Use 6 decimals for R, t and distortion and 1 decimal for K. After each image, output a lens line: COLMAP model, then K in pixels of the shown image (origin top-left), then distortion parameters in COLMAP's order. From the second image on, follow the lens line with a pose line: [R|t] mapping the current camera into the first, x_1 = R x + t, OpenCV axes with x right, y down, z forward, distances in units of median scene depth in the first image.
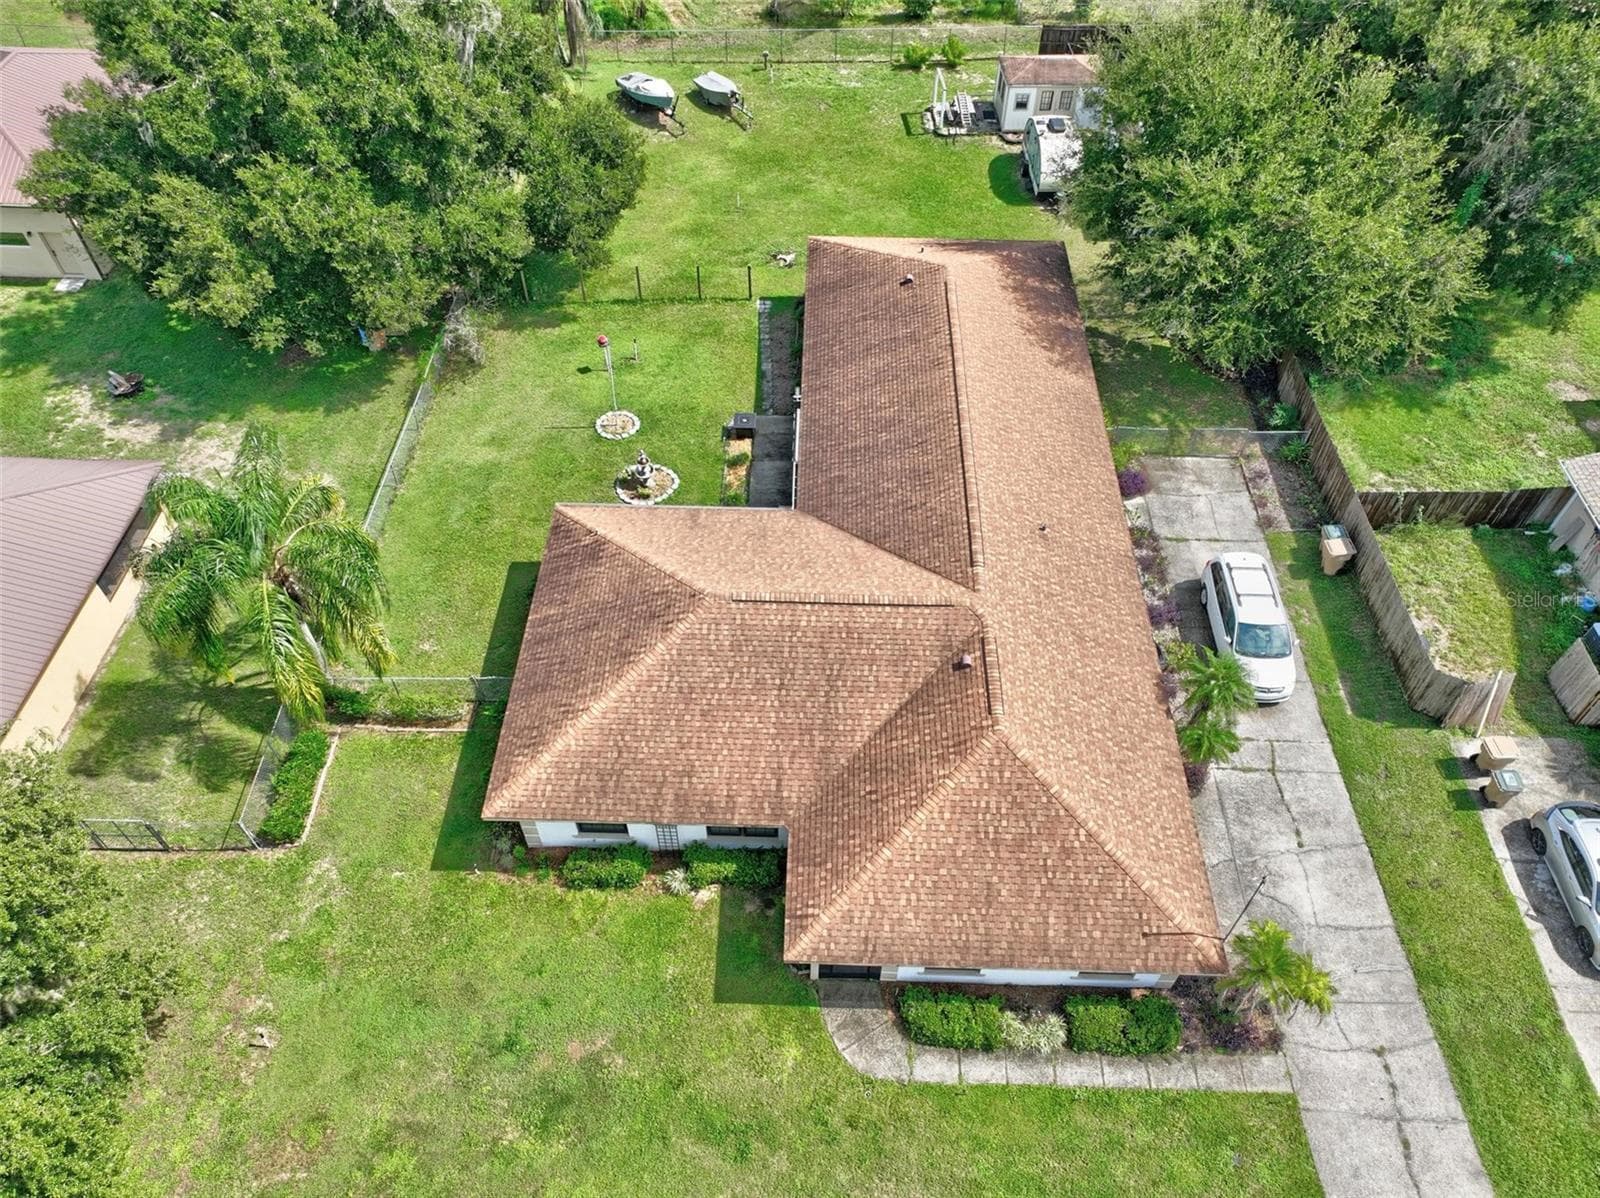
lens RADIAL K [[1125.0, 0, 799.3], [0, 1125.0, 602.3], [0, 0, 1]] dist [0.001717, 0.013266]
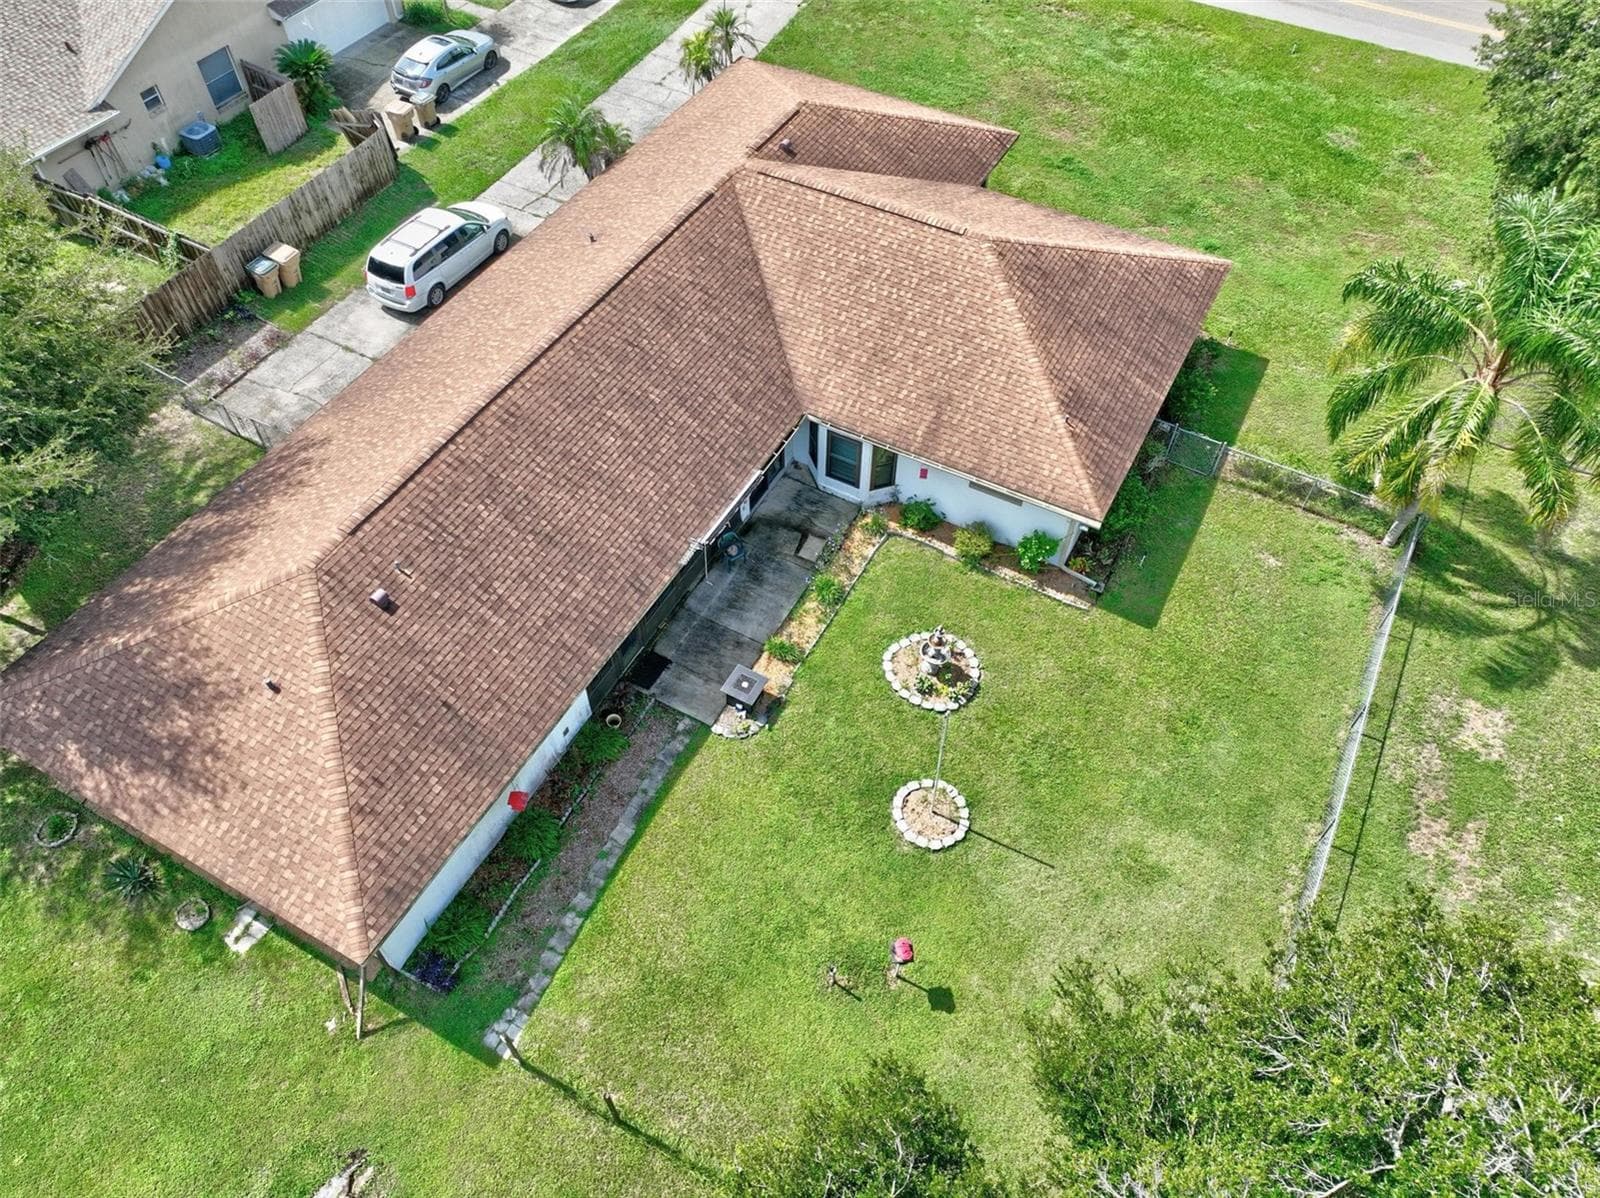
lens RADIAL K [[1121.1, 0, 799.1], [0, 1121.1, 605.5], [0, 0, 1]] dist [0.005255, 0.006026]
pose [[-0.891420, -0.365362, 0.268106, -0.251997], [0.335795, -0.135245, 0.932175, -0.809372], [-0.304321, 0.920988, 0.243247, 0.920186]]
